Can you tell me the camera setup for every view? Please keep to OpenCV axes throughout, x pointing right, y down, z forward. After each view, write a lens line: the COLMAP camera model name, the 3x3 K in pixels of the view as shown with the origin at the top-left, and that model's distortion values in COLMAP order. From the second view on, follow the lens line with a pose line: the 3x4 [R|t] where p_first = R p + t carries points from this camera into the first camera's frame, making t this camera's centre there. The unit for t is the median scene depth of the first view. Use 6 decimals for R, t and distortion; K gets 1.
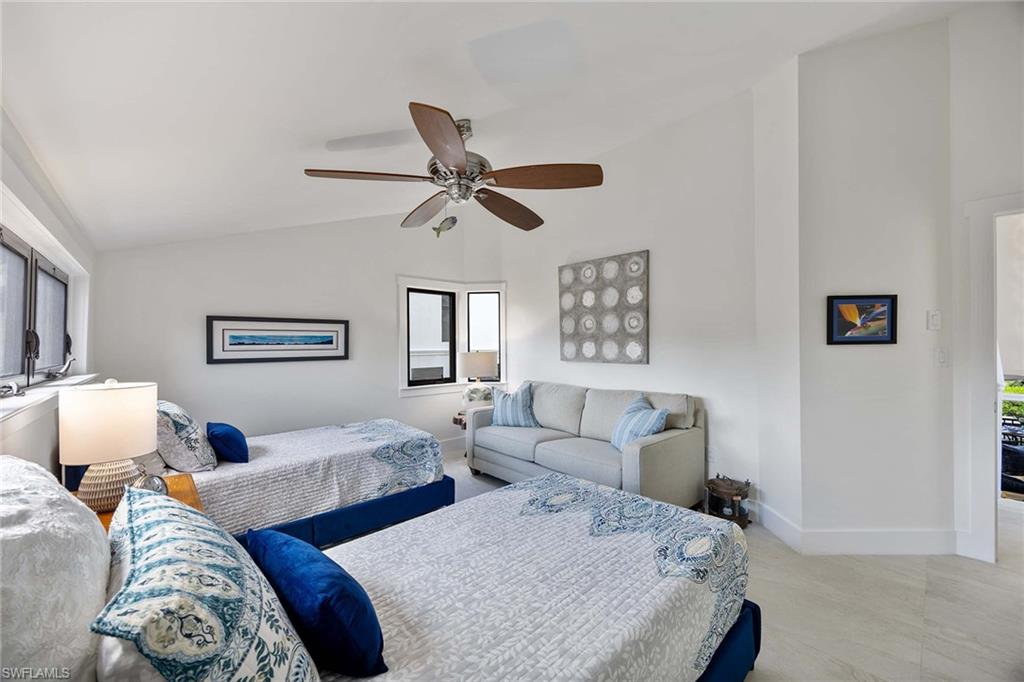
lens RADIAL K [[398.3, 0, 512.0], [0, 398.3, 341.0], [0, 0, 1]] dist [-0.004597, -0.000076]
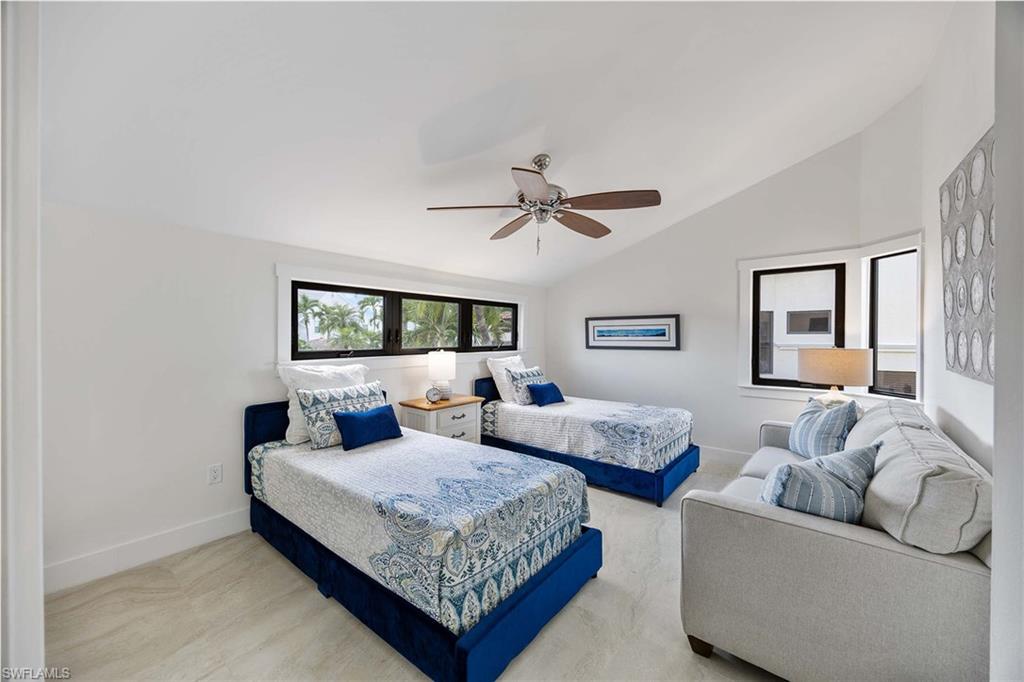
lens RADIAL K [[398.3, 0, 512.0], [0, 398.3, 341.0], [0, 0, 1]] dist [-0.004597, -0.000076]
pose [[0.127052, 0.016141, -0.991765, 0.743023], [0.007901, 0.999819, 0.017284, -0.001704], [0.991865, -0.010032, 0.126902, 0.510018]]
